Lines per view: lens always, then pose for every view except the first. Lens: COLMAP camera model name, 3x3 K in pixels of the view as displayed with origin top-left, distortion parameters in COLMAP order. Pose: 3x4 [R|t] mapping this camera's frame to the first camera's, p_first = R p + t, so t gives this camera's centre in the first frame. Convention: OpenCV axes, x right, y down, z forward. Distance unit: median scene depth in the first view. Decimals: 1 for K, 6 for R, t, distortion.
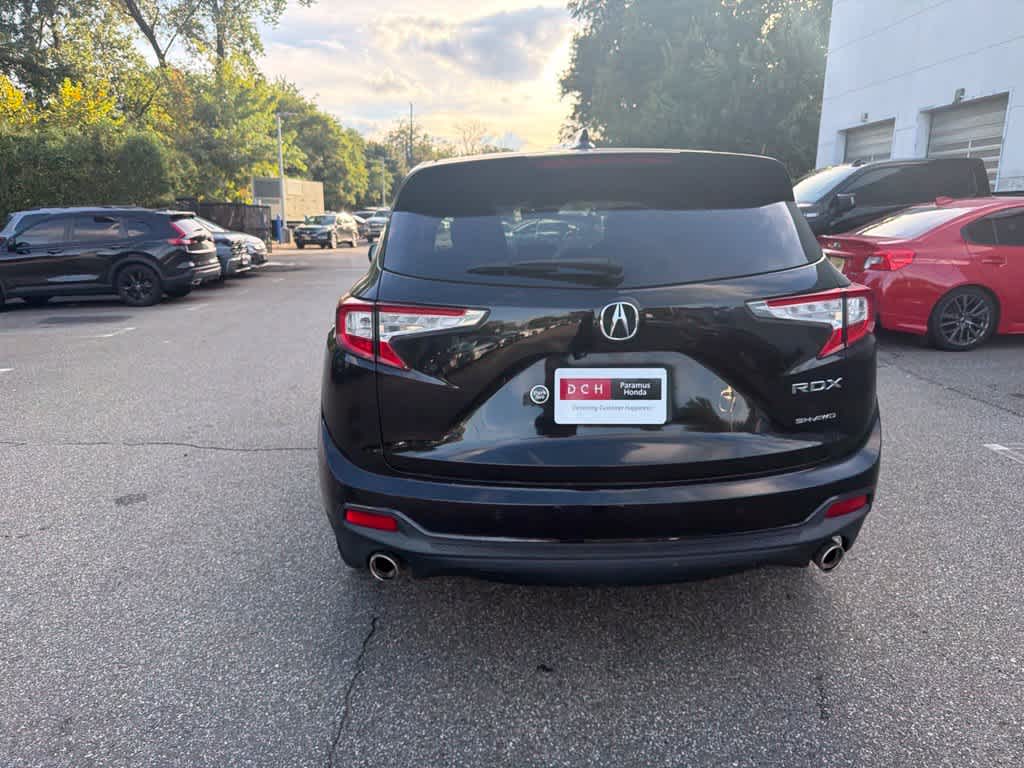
lens RADIAL K [[725.4, 0, 505.5], [0, 725.4, 385.7], [0, 0, 1]] dist [0.006932, -0.018992]
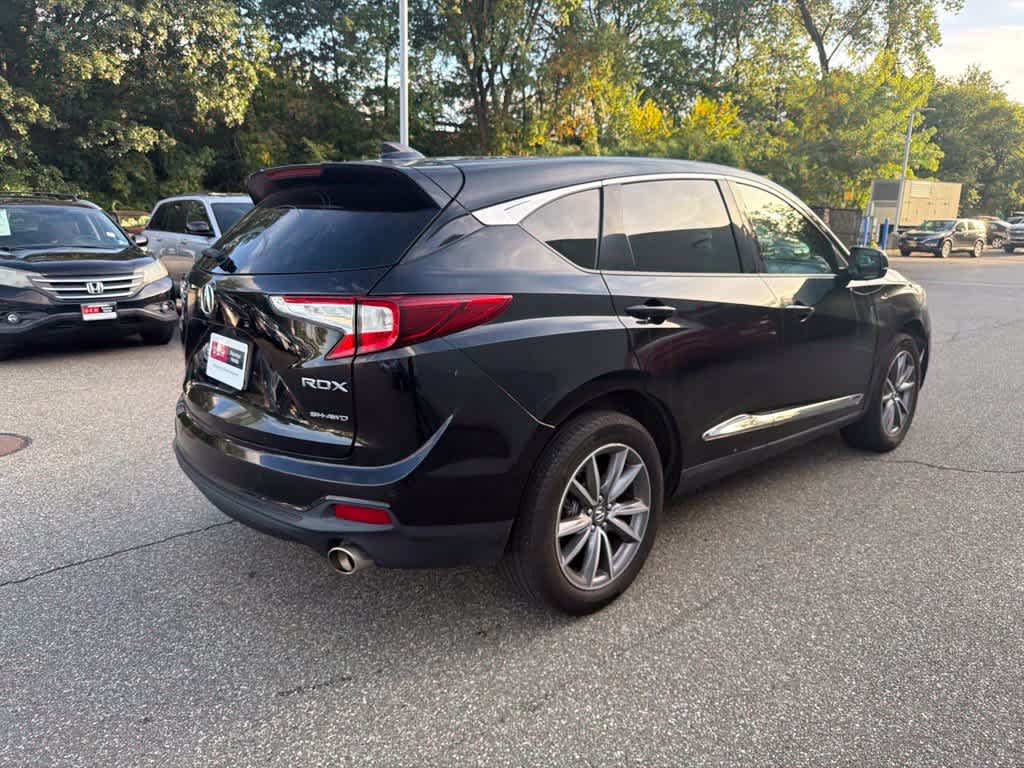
lens RADIAL K [[725.4, 0, 506.0], [0, 725.4, 379.7], [0, 0, 1]] dist [0.006932, -0.018992]
pose [[0.666163, 0.177380, -0.724405, 0.098646], [-0.185335, 0.980209, 0.069582, -0.009274], [0.722411, 0.087904, 0.685854, 0.034529]]
